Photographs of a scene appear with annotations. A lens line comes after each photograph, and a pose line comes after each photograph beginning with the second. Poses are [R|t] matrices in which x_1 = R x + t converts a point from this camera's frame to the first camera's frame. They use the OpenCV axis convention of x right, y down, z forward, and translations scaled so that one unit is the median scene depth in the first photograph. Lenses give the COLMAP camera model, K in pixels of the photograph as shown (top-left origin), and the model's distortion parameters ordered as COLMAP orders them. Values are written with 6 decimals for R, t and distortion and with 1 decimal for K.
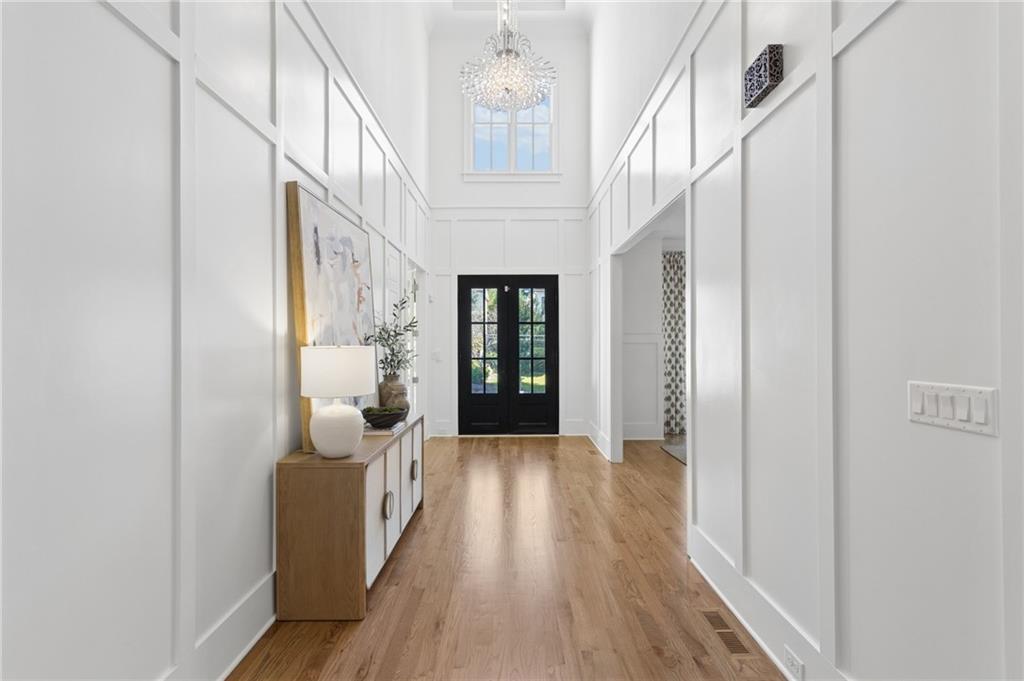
lens RADIAL K [[480.2, 0, 510.2], [0, 480.2, 340.6], [0, 0, 1]] dist [0.003904, 0.001381]
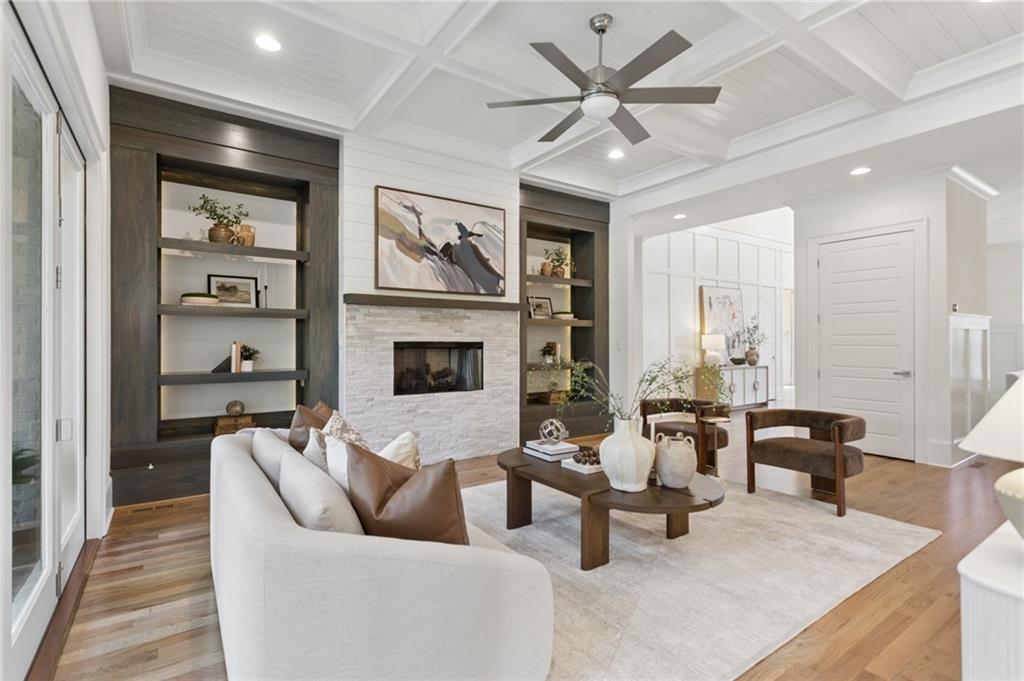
lens RADIAL K [[480.2, 0, 510.2], [0, 480.2, 340.6], [0, 0, 1]] dist [0.003904, 0.001381]
pose [[0.559816, -0.002514, -0.828613, 1.389278], [0.001582, 0.999997, -0.001965, 0.052518], [0.828615, -0.000211, 0.559819, -1.745956]]
